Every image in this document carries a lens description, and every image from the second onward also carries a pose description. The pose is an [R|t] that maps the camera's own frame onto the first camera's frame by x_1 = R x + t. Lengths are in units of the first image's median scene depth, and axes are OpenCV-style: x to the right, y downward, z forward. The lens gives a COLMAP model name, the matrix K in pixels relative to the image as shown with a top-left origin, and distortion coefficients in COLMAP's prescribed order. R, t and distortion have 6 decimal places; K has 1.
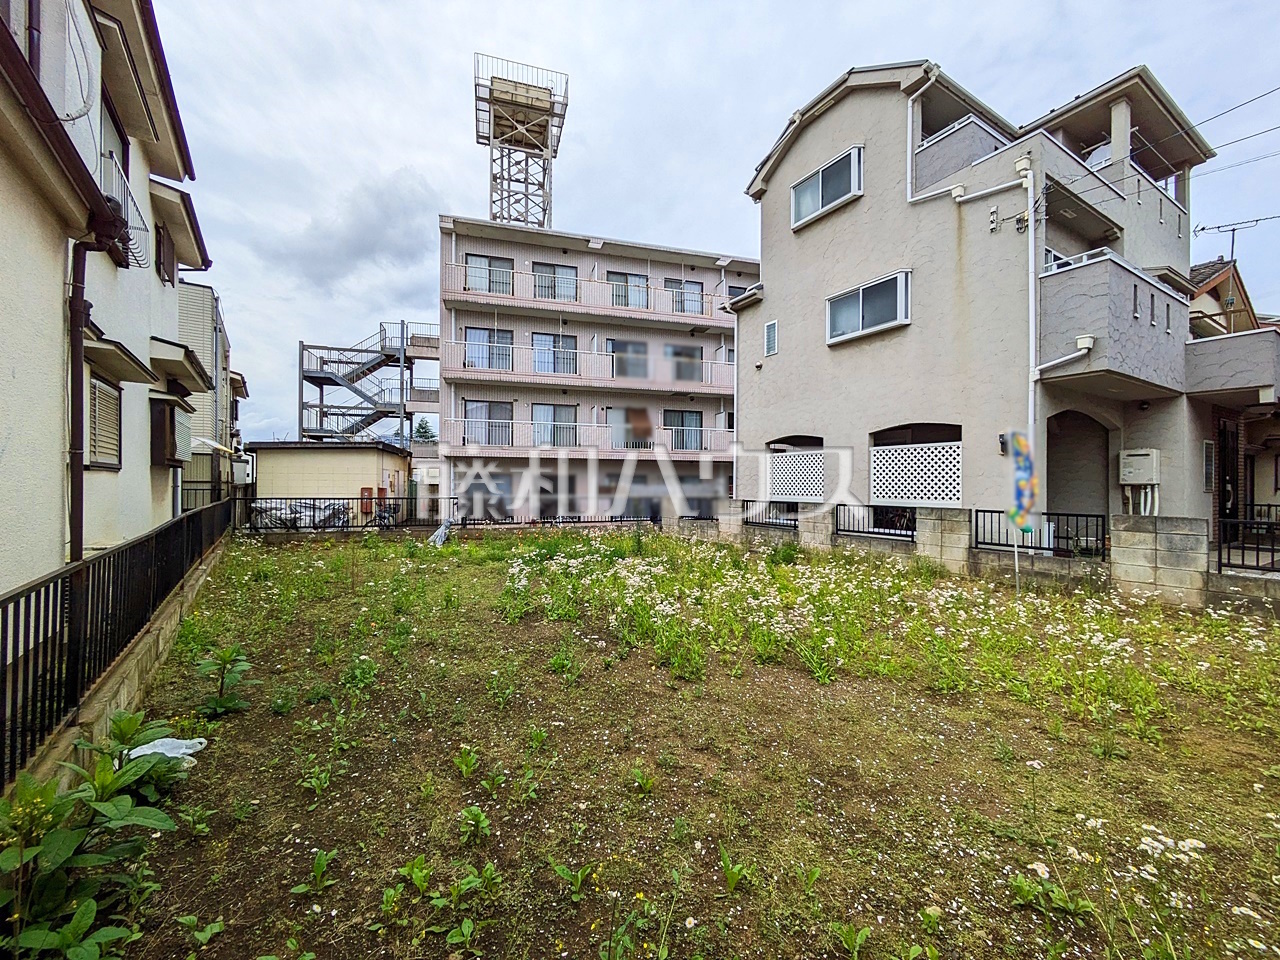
lens RADIAL K [[511.7, 0, 640.0], [0, 511.7, 480.0], [0, 0, 1]] dist [0.000865, 0.000101]
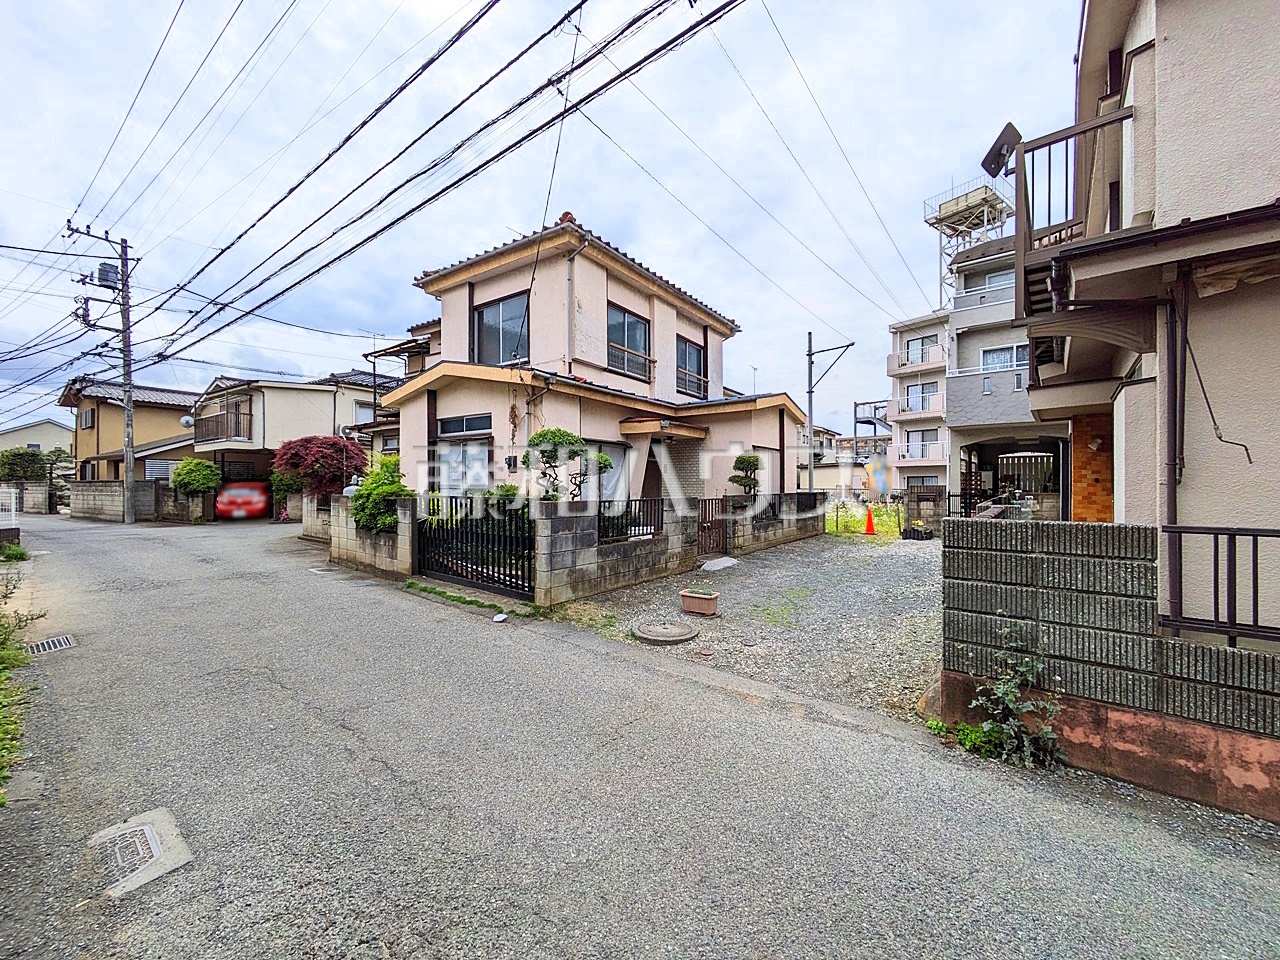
lens RADIAL K [[507.1, 0, 638.4], [0, 507.1, 483.0], [0, 0, 1]] dist [0.000089, 0.000289]
pose [[0.345468, -0.009541, -0.938382, 0.859689], [0.009054, 0.999936, -0.006834, 0.012221], [0.938387, -0.006135, 0.345532, -0.357848]]
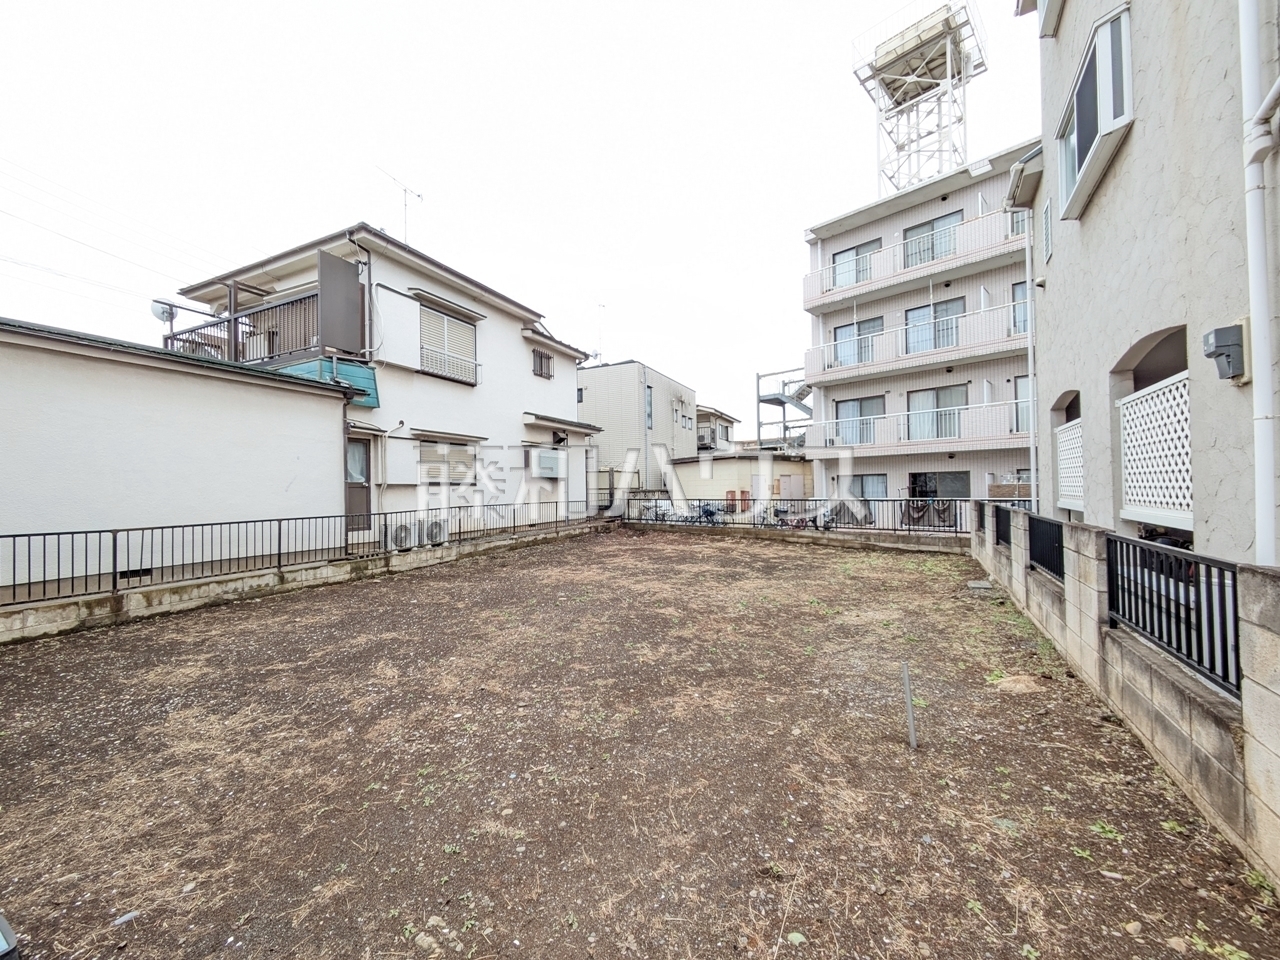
lens RADIAL K [[507.1, 0, 638.4], [0, 507.1, 483.0], [0, 0, 1]] dist [0.000089, 0.000289]
pose [[0.491642, -0.024986, -0.870439, 0.314623], [0.026488, 0.999555, -0.013731, 0.005578], [0.870395, -0.016305, 0.492085, 0.175535]]
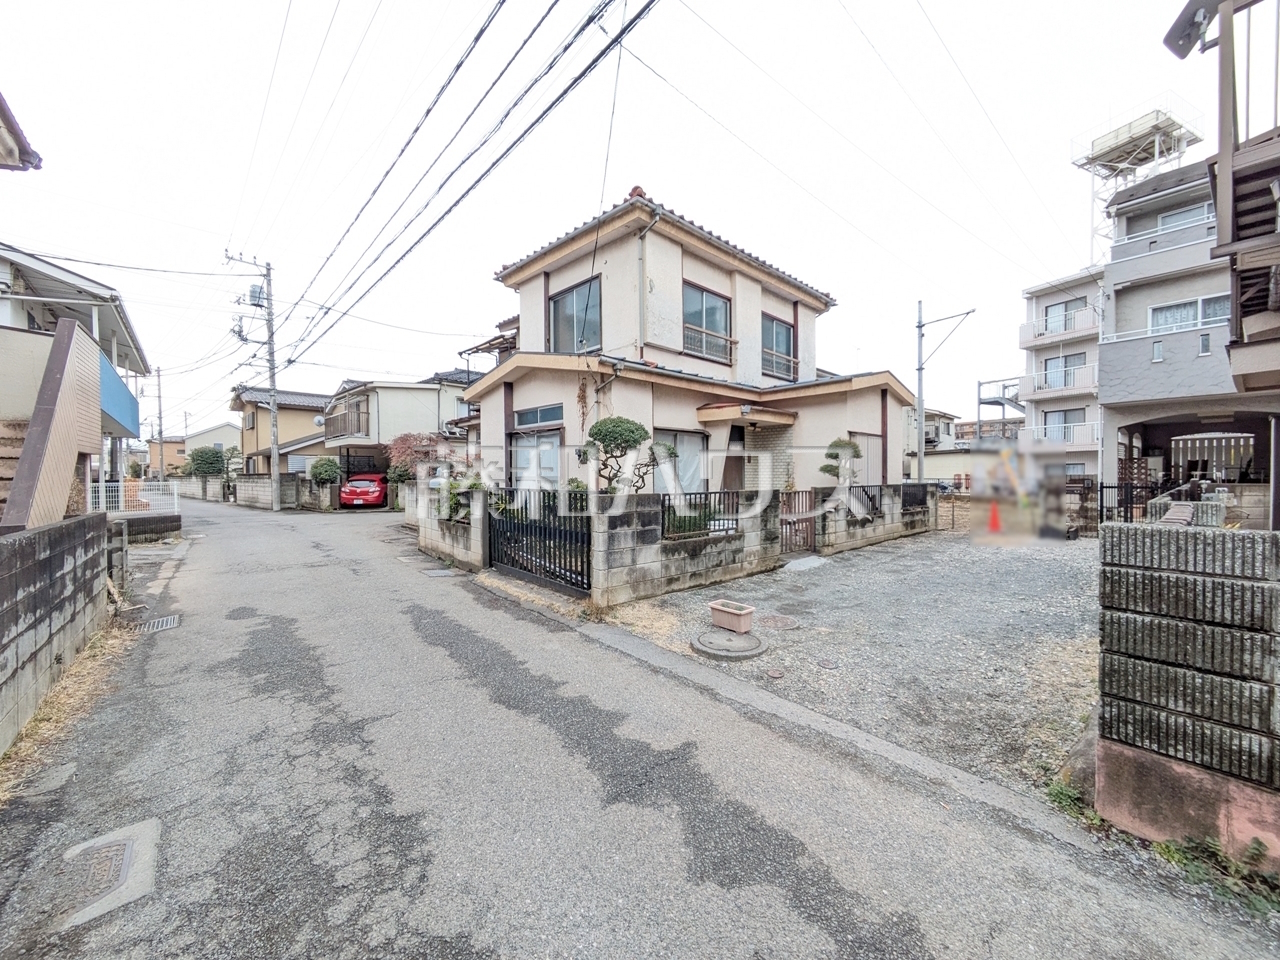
lens RADIAL K [[504.9, 0, 636.7], [0, 504.9, 482.6], [0, 0, 1]] dist [-0.000699, 0.002550]
pose [[0.160676, 0.007170, -0.986981, 0.835907], [0.012608, 0.999877, 0.009317, 0.011570], [0.986927, -0.013941, 0.160566, -0.331467]]
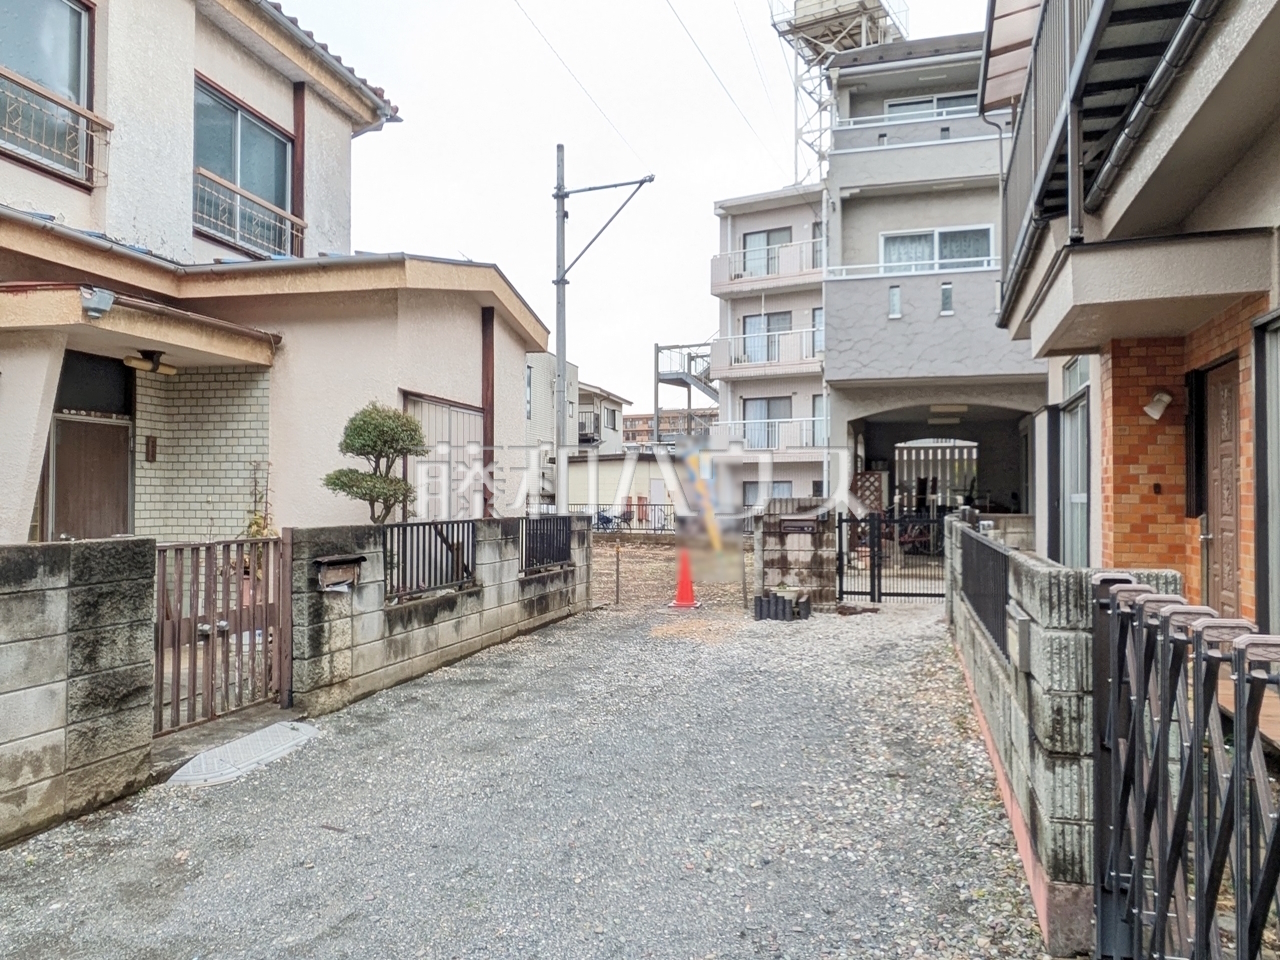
lens RADIAL K [[942.4, 0, 654.0], [0, 942.4, 478.8], [0, 0, 1]] dist [-0.002963, -0.000714]
pose [[0.685367, -0.018297, -0.727968, 0.726711], [0.007085, 0.999805, -0.018459, 0.012161], [0.728164, 0.007494, 0.685362, -0.231999]]
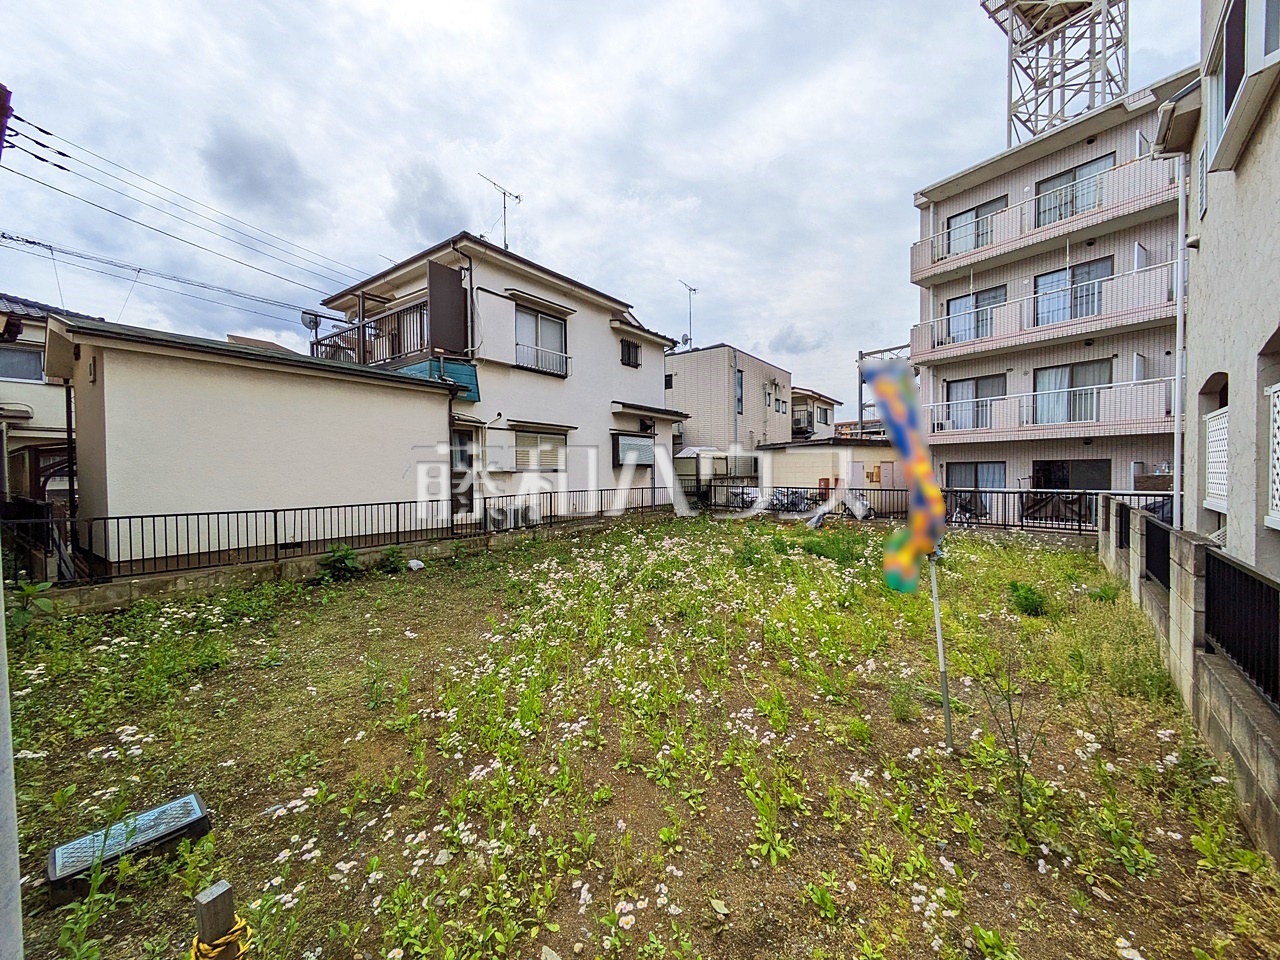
lens RADIAL K [[509.5, 0, 637.8], [0, 509.5, 484.0], [0, 0, 1]] dist [0.002015, -0.000037]
pose [[0.316689, 0.012235, -0.948450, 0.335838], [0.016760, 0.999689, 0.018492, -0.000830], [0.948381, -0.021753, 0.316385, 0.186868]]
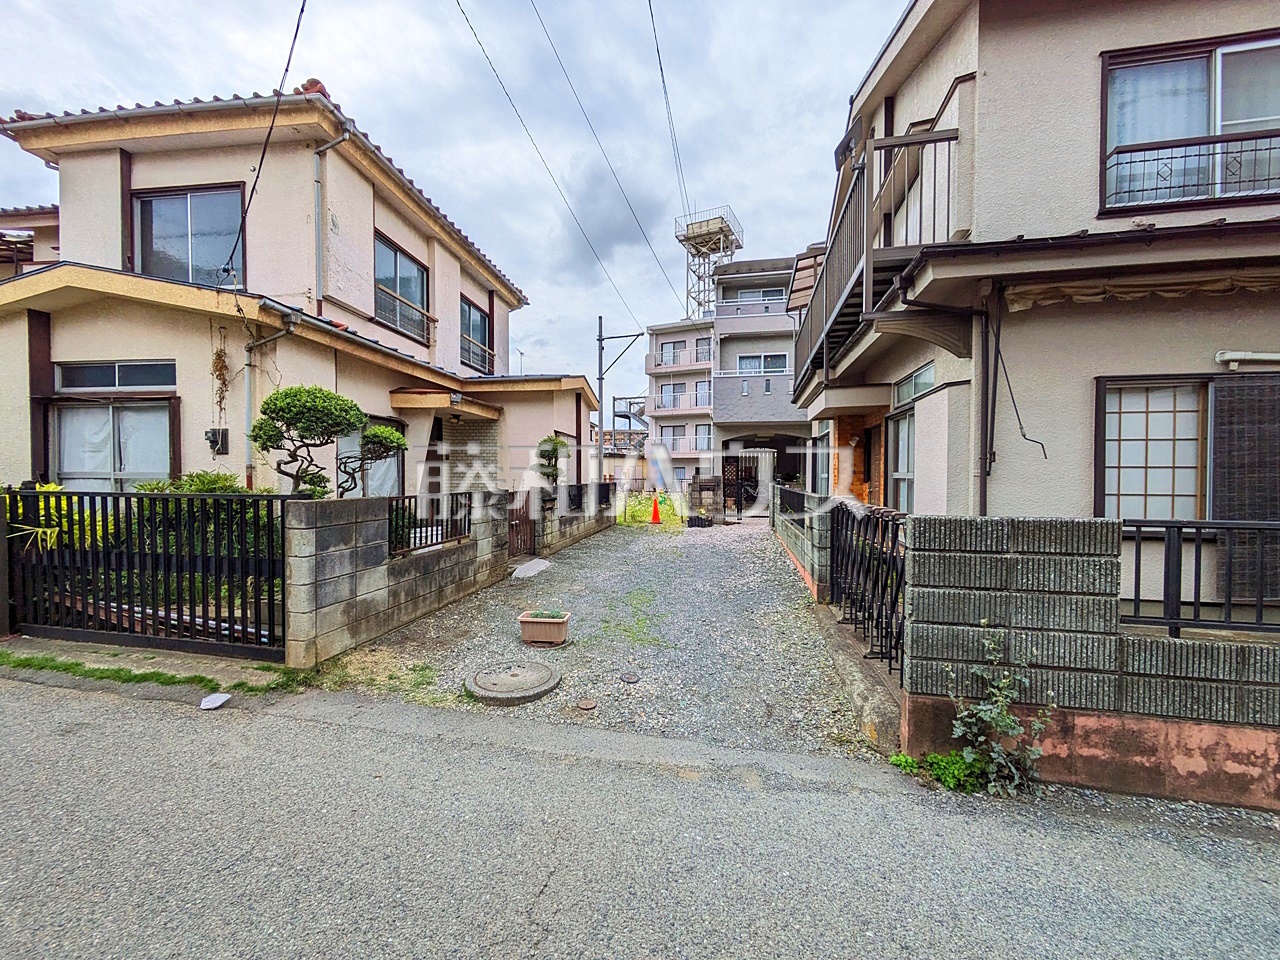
lens RADIAL K [[507.1, 0, 638.4], [0, 507.1, 483.0], [0, 0, 1]] dist [0.000089, 0.000289]
pose [[0.740019, 0.008066, -0.672538, 0.776622], [0.004765, 0.999840, 0.017235, 0.011572], [0.672569, -0.015959, 0.739862, -0.361427]]
